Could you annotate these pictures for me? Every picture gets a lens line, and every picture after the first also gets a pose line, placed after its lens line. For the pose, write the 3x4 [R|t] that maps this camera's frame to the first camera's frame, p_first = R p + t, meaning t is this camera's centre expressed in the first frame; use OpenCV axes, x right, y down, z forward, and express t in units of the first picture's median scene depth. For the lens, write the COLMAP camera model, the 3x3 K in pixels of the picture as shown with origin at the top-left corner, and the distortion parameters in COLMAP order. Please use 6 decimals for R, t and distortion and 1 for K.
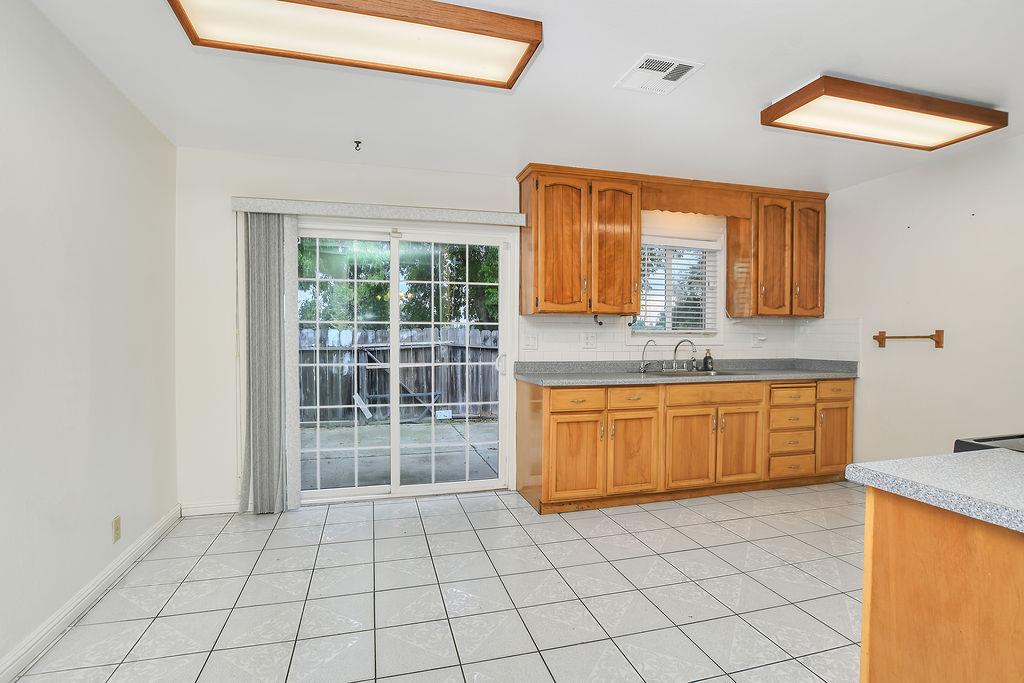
lens RADIAL K [[493.2, 0, 510.3], [0, 493.2, 344.7], [0, 0, 1]] dist [0.003430, 0.000914]
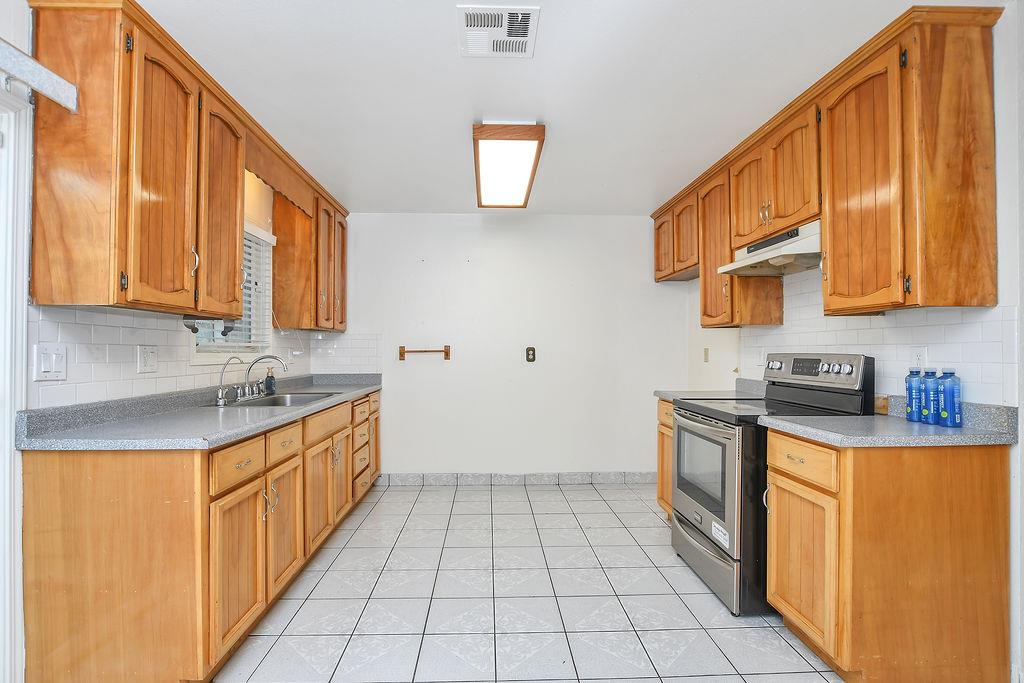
lens RADIAL K [[487.7, 0, 502.5], [0, 487.7, 346.5], [0, 0, 1]] dist [-0.018830, 0.001074]
pose [[0.255964, 0.007286, 0.966659, -0.284002], [0.020135, 0.999714, -0.012867, -0.007112], [-0.966477, 0.022757, 0.255744, 0.475261]]
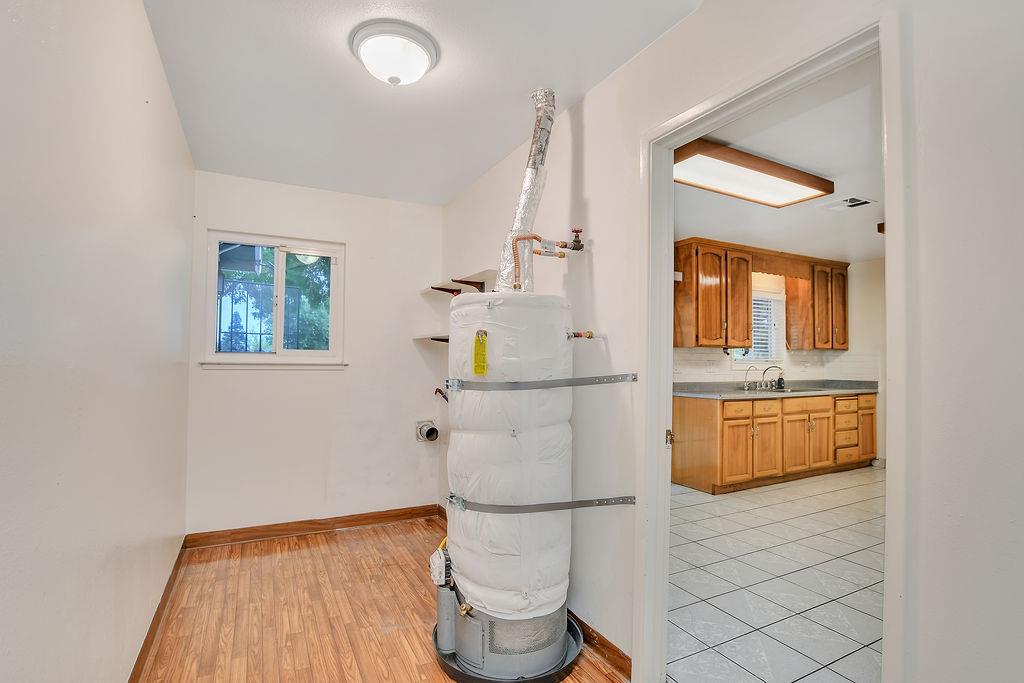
lens RADIAL K [[487.7, 0, 502.5], [0, 487.7, 346.5], [0, 0, 1]] dist [-0.018830, 0.001074]
pose [[0.982785, 0.009057, 0.184531, -0.657188], [0.000090, 0.998774, -0.049497, 0.002506], [-0.184753, 0.048661, 0.981580, -0.191715]]
